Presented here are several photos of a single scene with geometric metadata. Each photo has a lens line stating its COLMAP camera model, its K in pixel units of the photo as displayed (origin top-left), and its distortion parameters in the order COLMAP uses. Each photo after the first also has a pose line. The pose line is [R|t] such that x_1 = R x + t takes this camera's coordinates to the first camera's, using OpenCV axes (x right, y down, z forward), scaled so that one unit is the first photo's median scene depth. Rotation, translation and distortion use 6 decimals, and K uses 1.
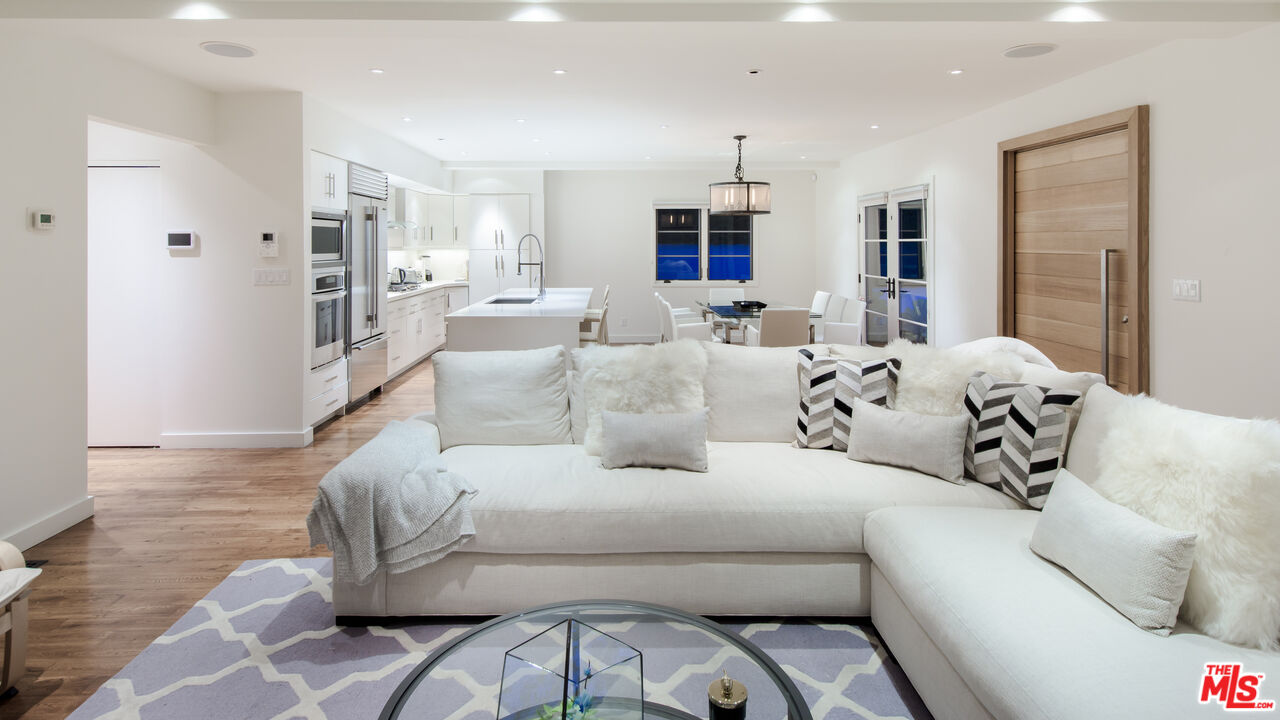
lens RADIAL K [[714.7, 0, 617.9], [0, 714.7, 246.1], [0, 0, 1]] dist [0.002091, -0.000310]
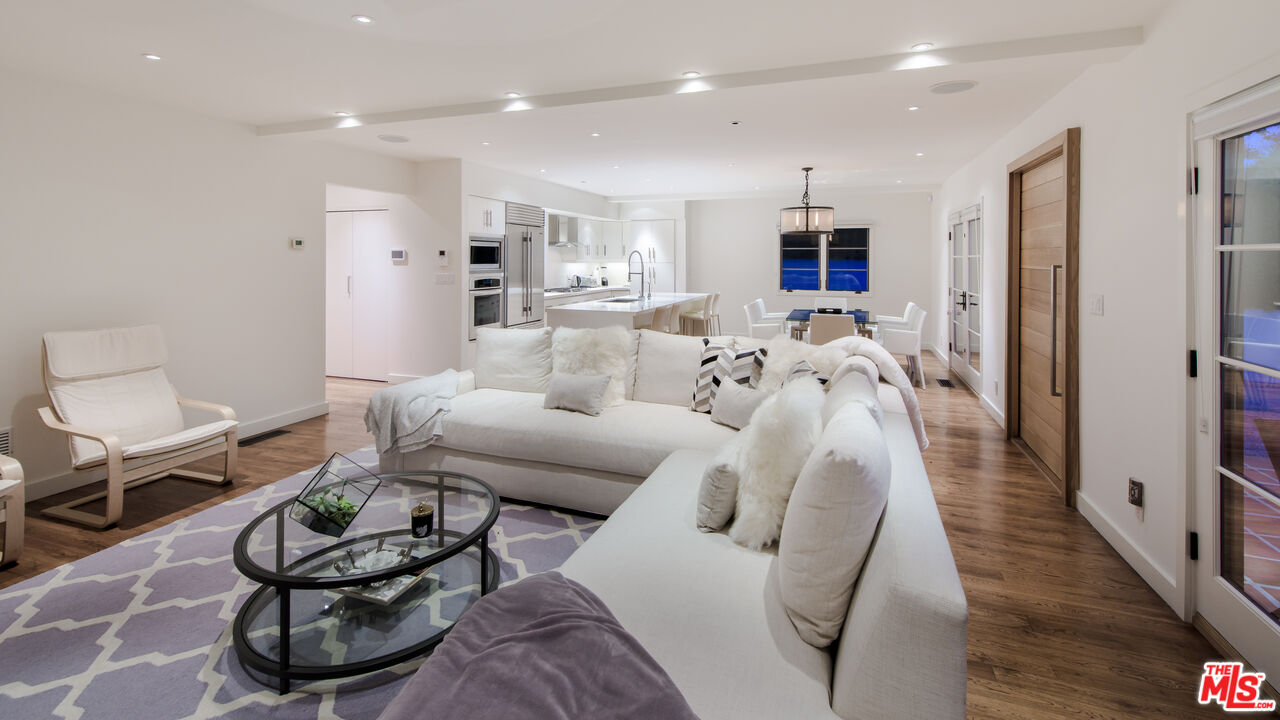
lens RADIAL K [[597.8, 0, 615.6], [0, 597.8, 264.9], [0, 0, 1]] dist [0.001424, -0.000015]
pose [[0.925254, 0.008037, -0.379264, 0.351707], [-0.005359, 0.999953, 0.008115, 0.000529], [0.379311, -0.005476, 0.925253, -0.056824]]
